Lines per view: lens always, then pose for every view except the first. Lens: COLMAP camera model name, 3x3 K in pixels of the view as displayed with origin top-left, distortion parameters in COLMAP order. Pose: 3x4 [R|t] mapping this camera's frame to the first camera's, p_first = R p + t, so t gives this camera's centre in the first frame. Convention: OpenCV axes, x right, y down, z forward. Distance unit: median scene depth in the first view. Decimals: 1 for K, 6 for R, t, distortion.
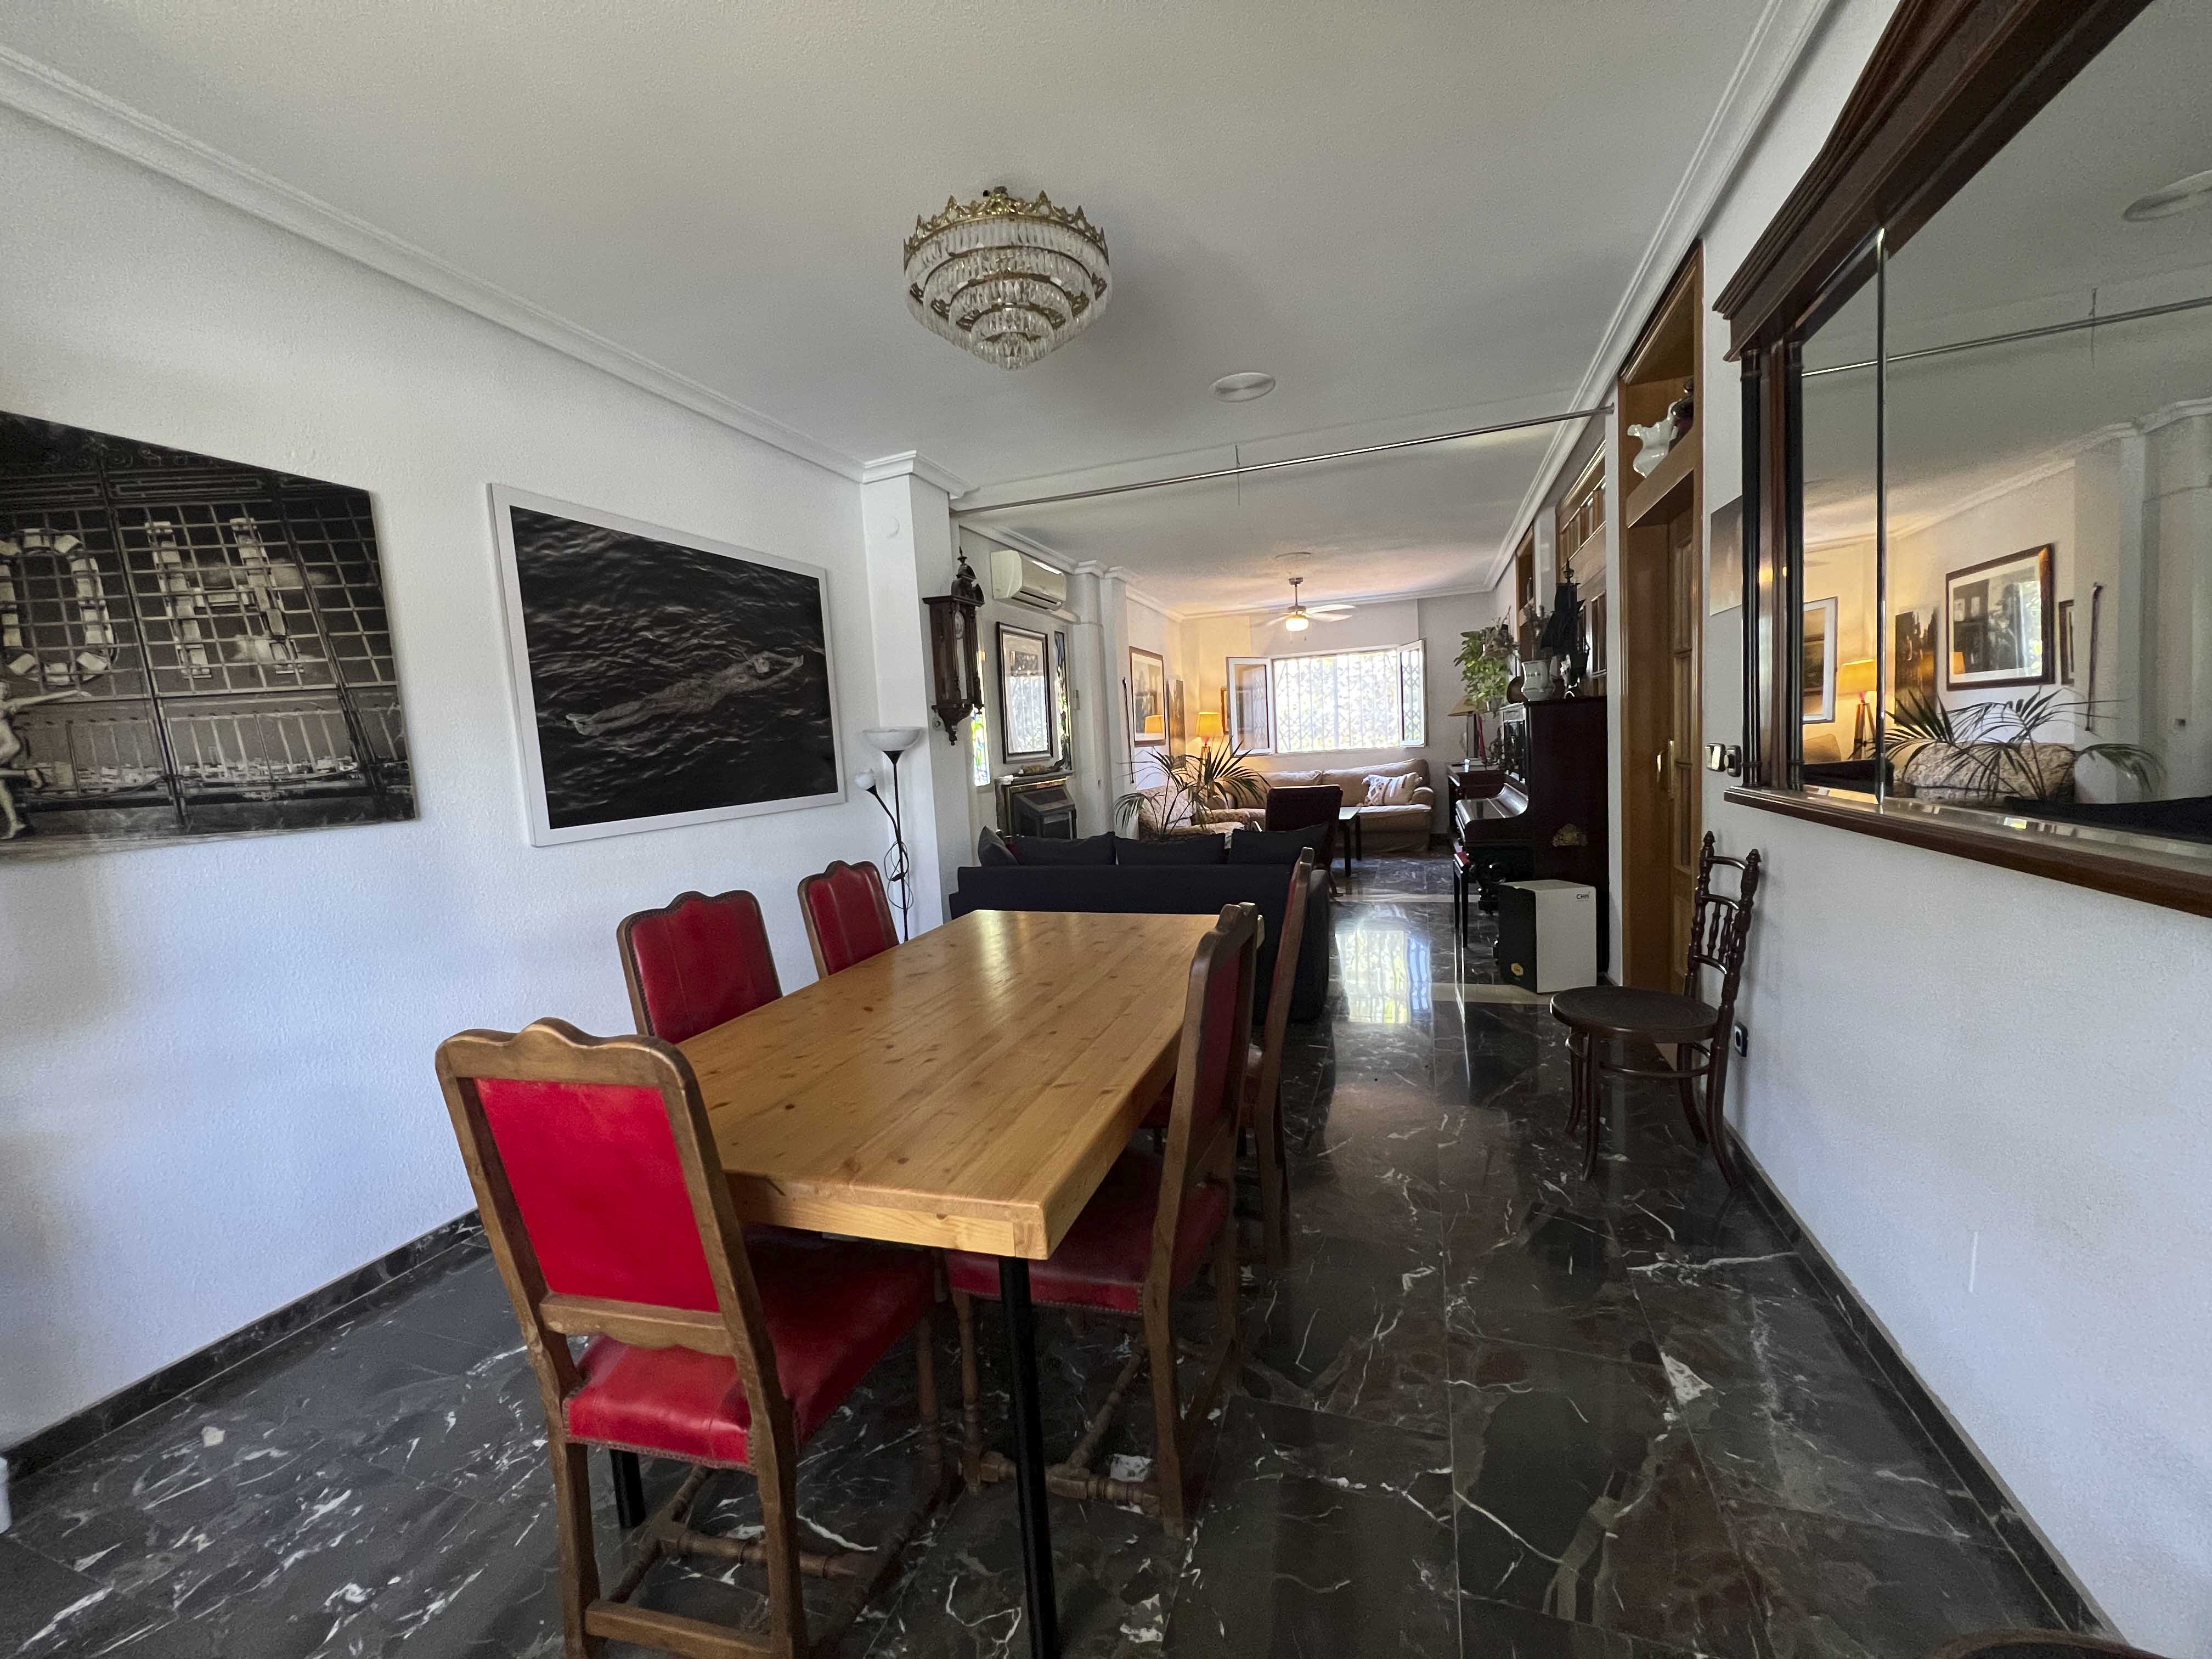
lens RADIAL K [[883.9, 0, 1104.2], [0, 883.9, 819.9], [0, 0, 1]] dist [-0.002029, 0.000237]
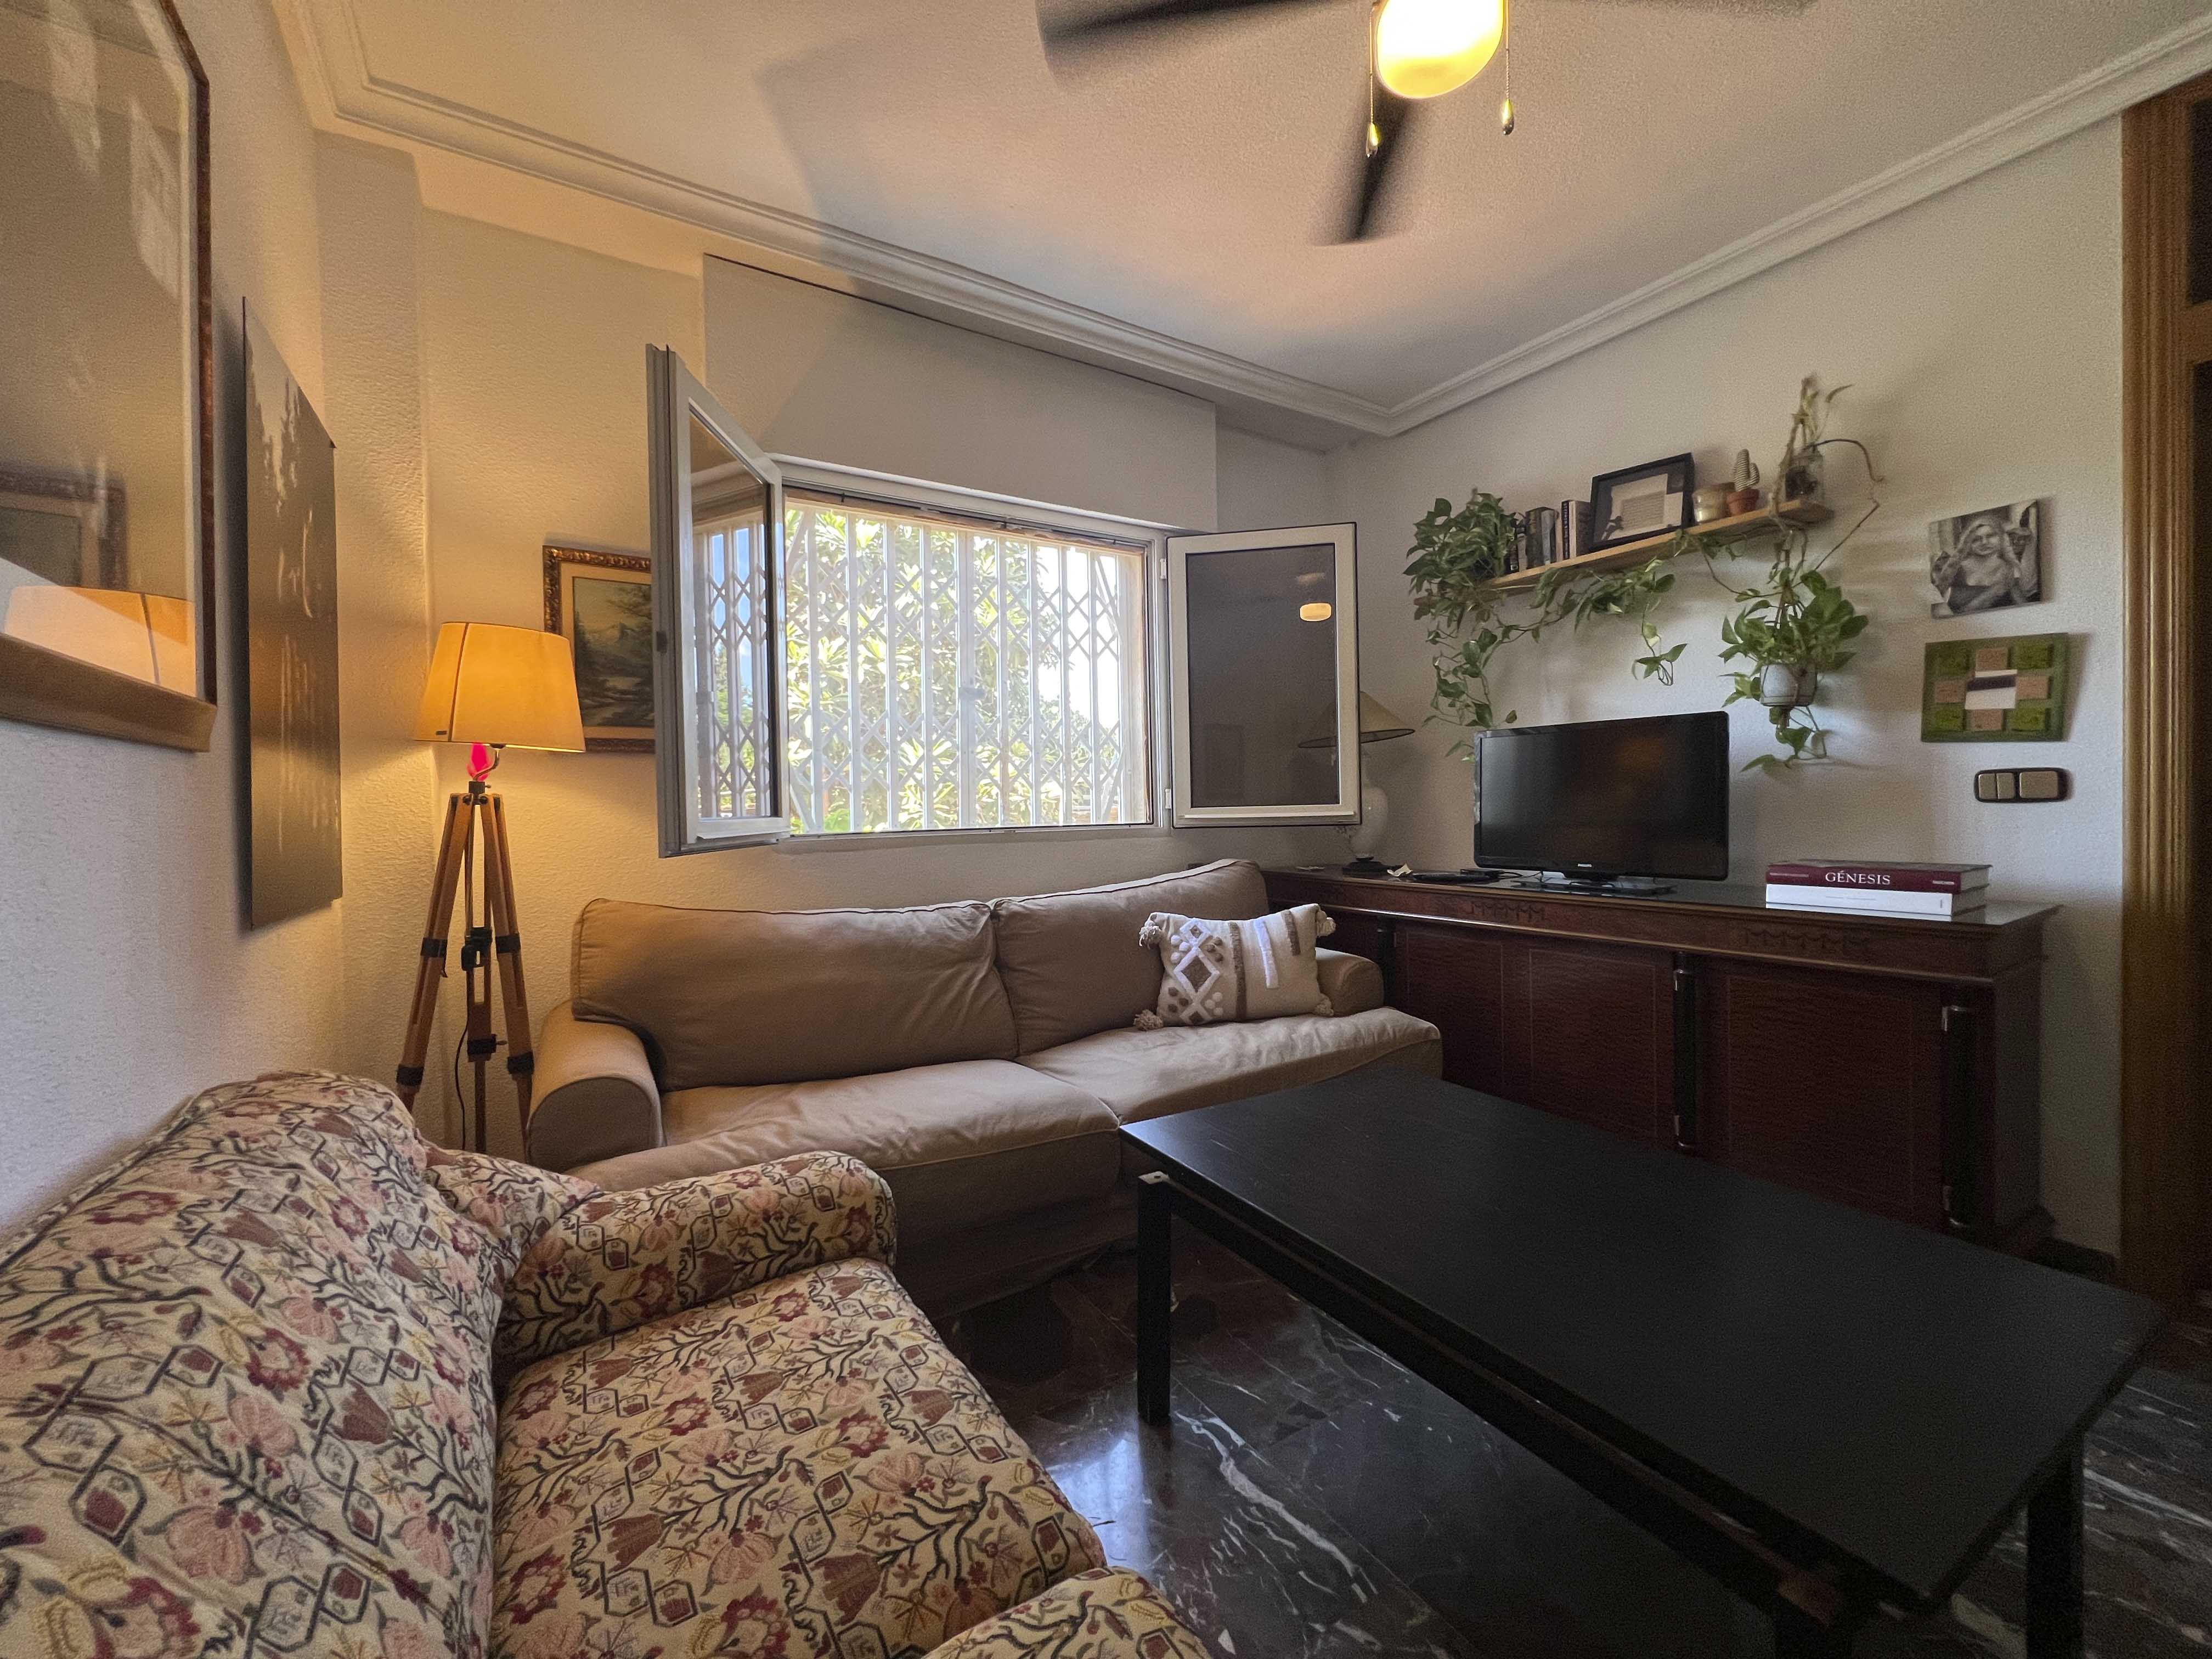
lens RADIAL K [[883.9, 0, 1105.2], [0, 883.9, 823.3], [0, 0, 1]] dist [-0.002029, 0.000237]
pose [[0.624855, 0.032069, 0.780082, 0.178749], [0.049024, 0.995573, -0.080197, -0.197676], [-0.779200, 0.088354, 0.620516, 2.793315]]
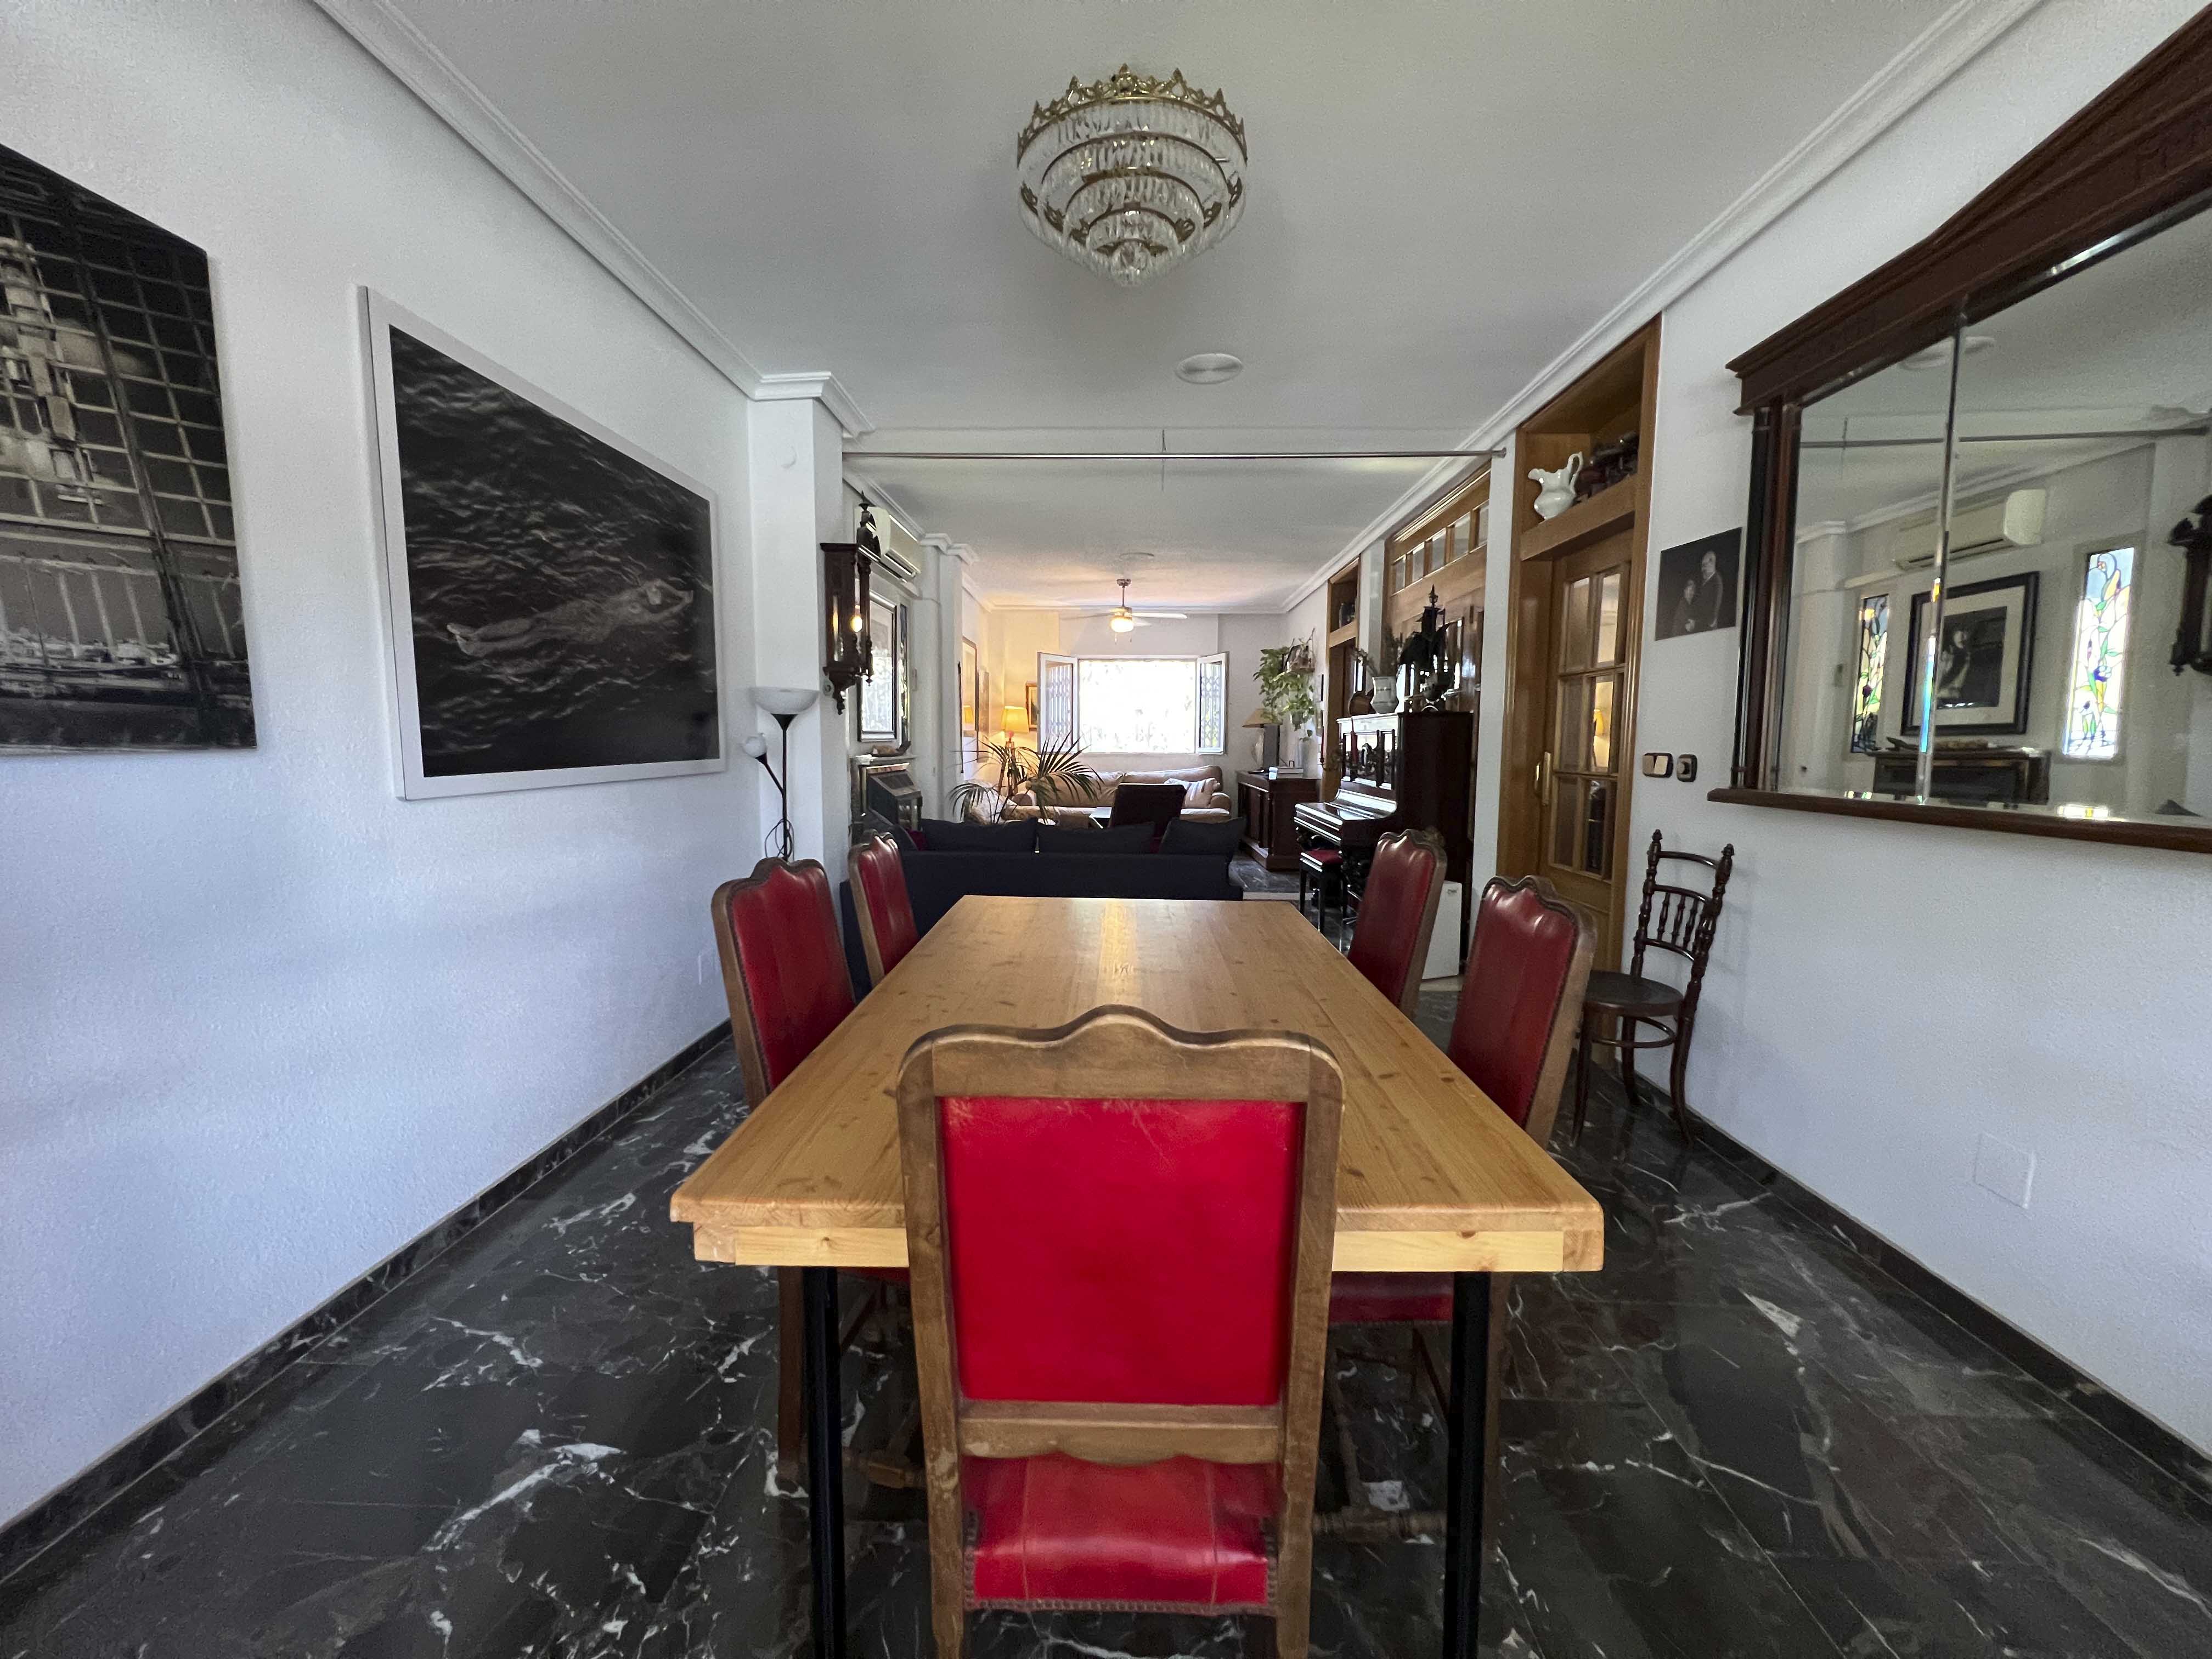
lens RADIAL K [[883.9, 0, 1105.3], [0, 883.9, 820.6], [0, 0, 1]] dist [-0.002029, 0.000237]
pose [[0.950689, 0.035815, 0.308070, -0.305032], [-0.035108, 0.999353, -0.007840, 0.031363], [-0.308151, -0.003363, 0.951331, 0.125452]]
